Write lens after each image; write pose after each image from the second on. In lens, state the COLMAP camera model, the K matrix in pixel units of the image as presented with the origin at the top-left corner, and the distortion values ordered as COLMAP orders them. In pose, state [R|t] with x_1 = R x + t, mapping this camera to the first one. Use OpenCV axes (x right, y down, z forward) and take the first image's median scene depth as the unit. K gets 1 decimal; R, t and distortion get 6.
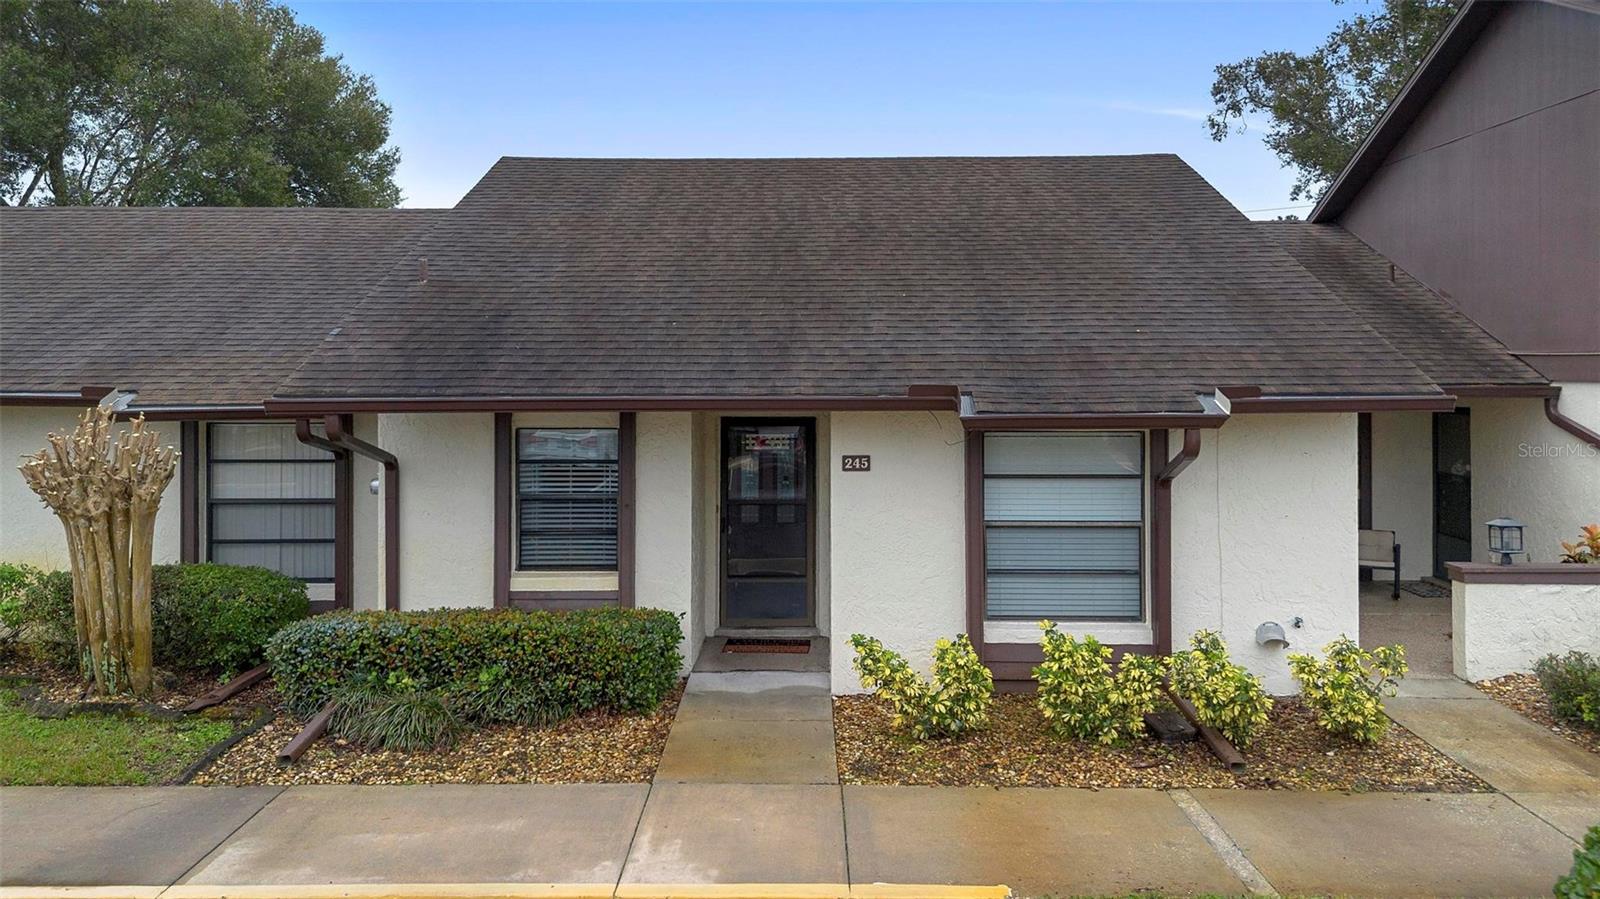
lens RADIAL K [[1151.8, 0, 801.3], [0, 1151.8, 361.5], [0, 0, 1]] dist [0.040994, -0.029791]
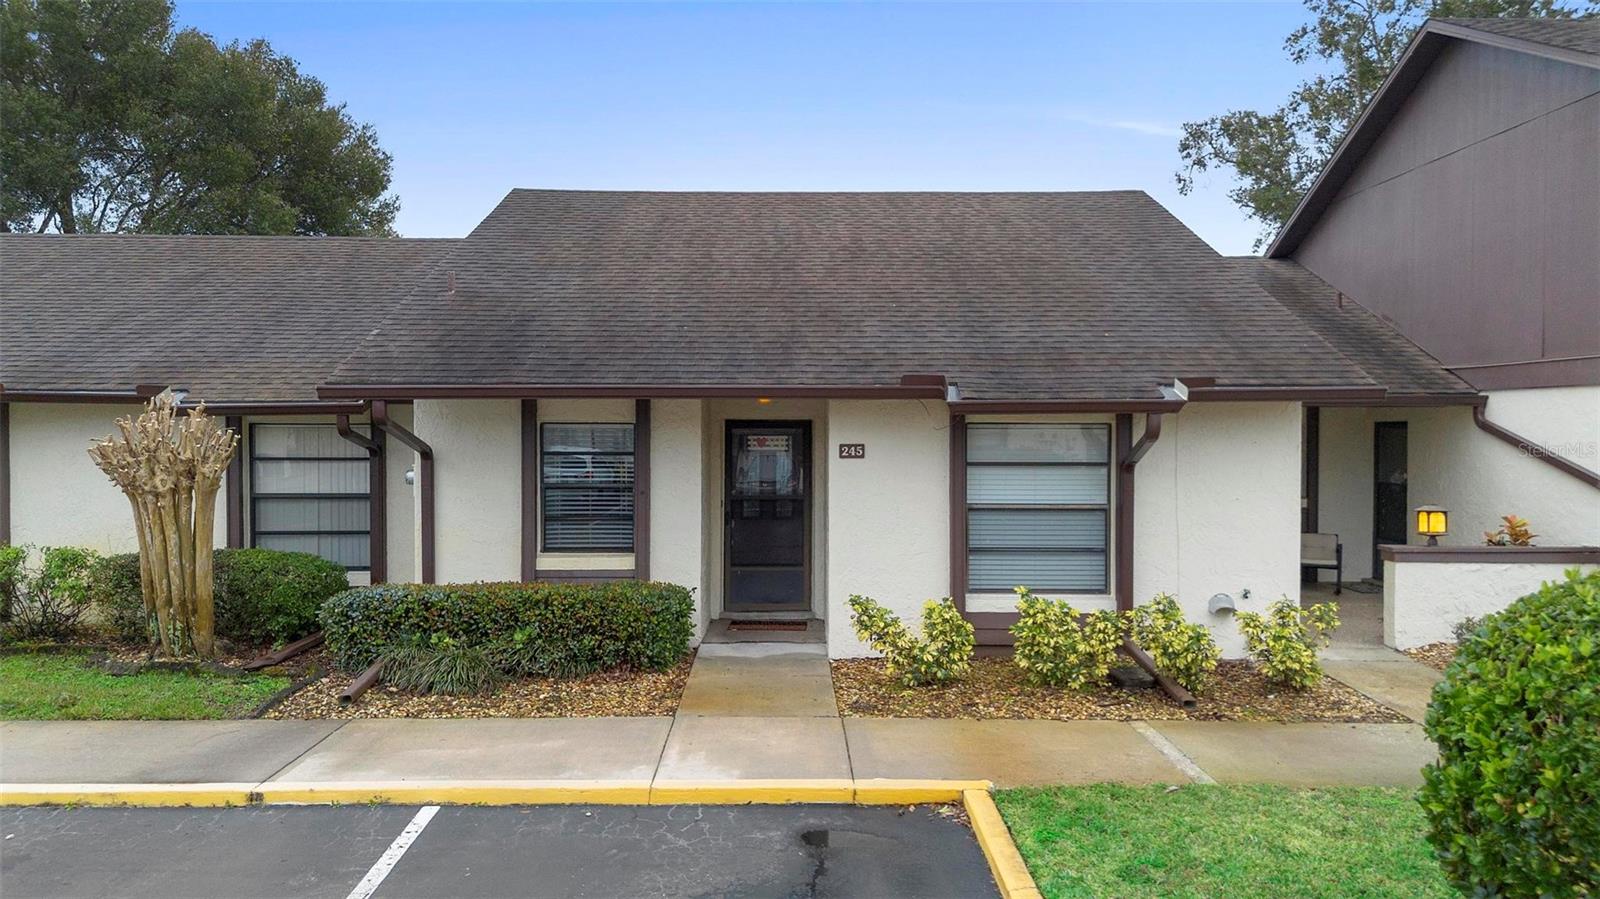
lens RADIAL K [[1123.0, 0, 800.0], [0, 1123.0, 449.5], [0, 0, 1]] dist [0.041823, -0.028847]
pose [[0.999831, 0.002564, 0.018229, -0.021472], [-0.002974, 0.999743, 0.022477, 0.061663], [-0.018167, -0.022528, 0.999581, -0.076181]]
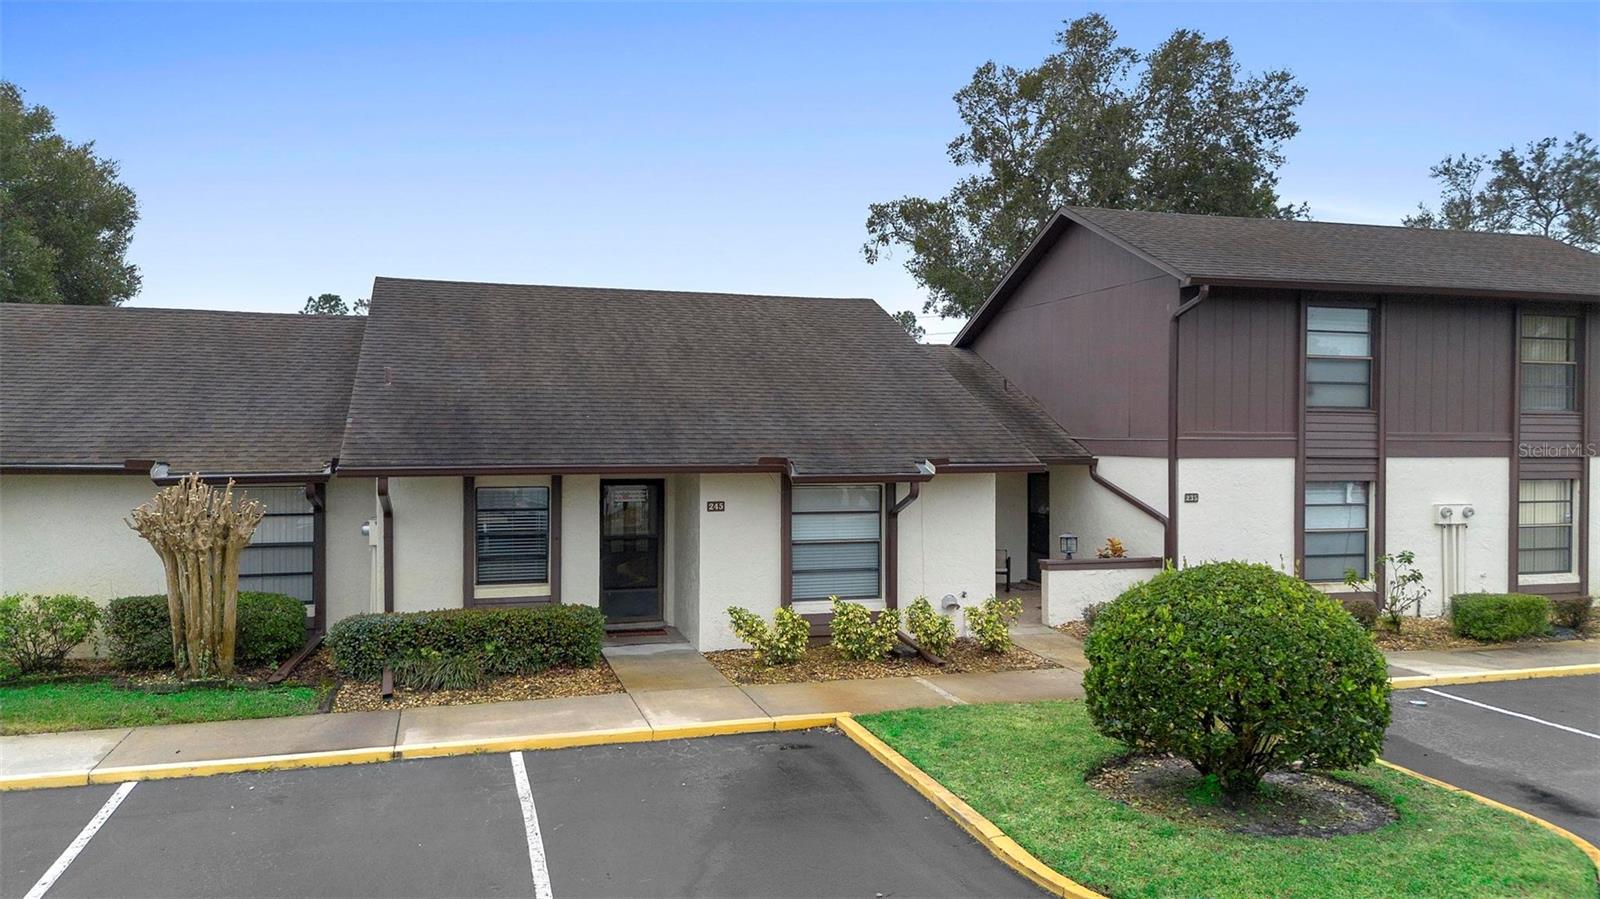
lens RADIAL K [[1123.0, 0, 800.0], [0, 1123.0, 449.5], [0, 0, 1]] dist [0.041823, -0.028847]
pose [[0.951763, 0.000791, 0.306835, -0.312303], [-0.004935, 0.999907, 0.012732, -0.010796], [-0.306796, -0.013632, 0.951678, -0.505001]]
